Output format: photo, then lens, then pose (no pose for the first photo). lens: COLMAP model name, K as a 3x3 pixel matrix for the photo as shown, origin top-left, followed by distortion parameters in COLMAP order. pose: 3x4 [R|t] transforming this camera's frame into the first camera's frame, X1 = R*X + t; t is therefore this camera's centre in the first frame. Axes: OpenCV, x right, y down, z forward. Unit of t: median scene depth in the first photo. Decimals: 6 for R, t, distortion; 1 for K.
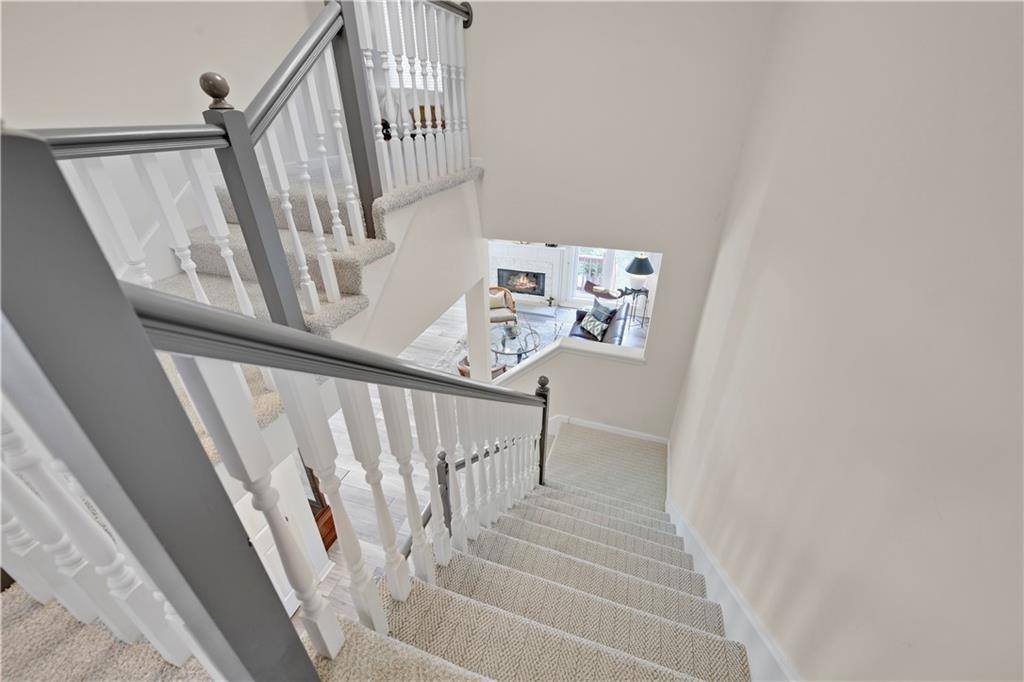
lens RADIAL K [[407.0, 0, 512.0], [0, 407.0, 341.0], [0, 0, 1]] dist [0.003545, -0.000165]
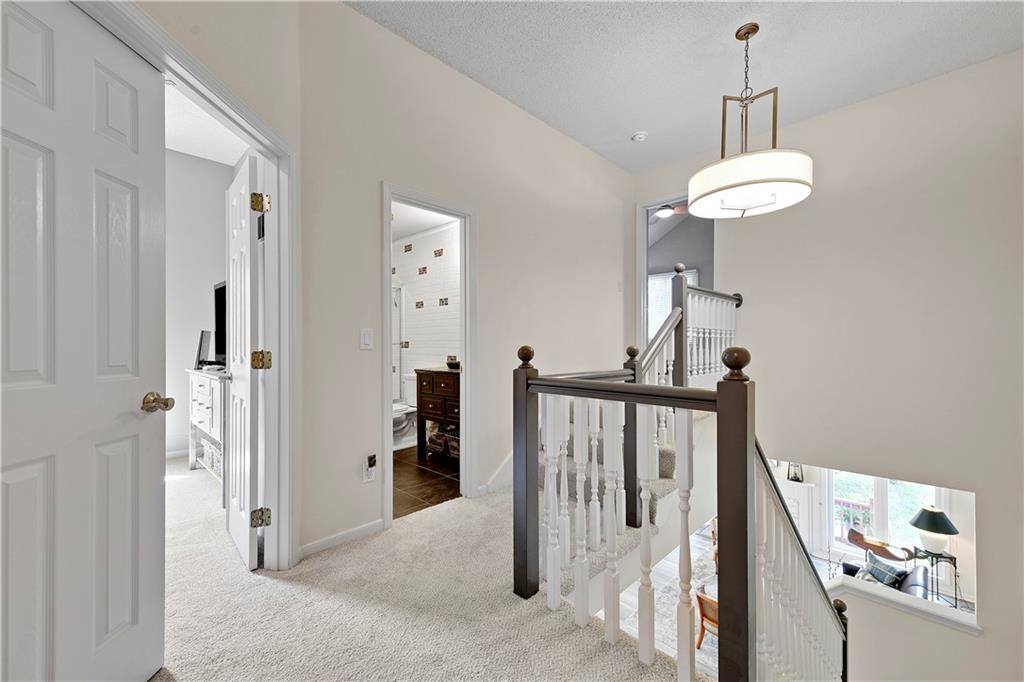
lens RADIAL K [[407.0, 0, 512.0], [0, 407.0, 341.0], [0, 0, 1]] dist [0.003545, -0.000165]
pose [[0.891979, -0.002102, -0.452073, -0.063456], [-0.226220, 0.863709, -0.450368, 0.060070], [0.391406, 0.503986, 0.769935, -0.132551]]
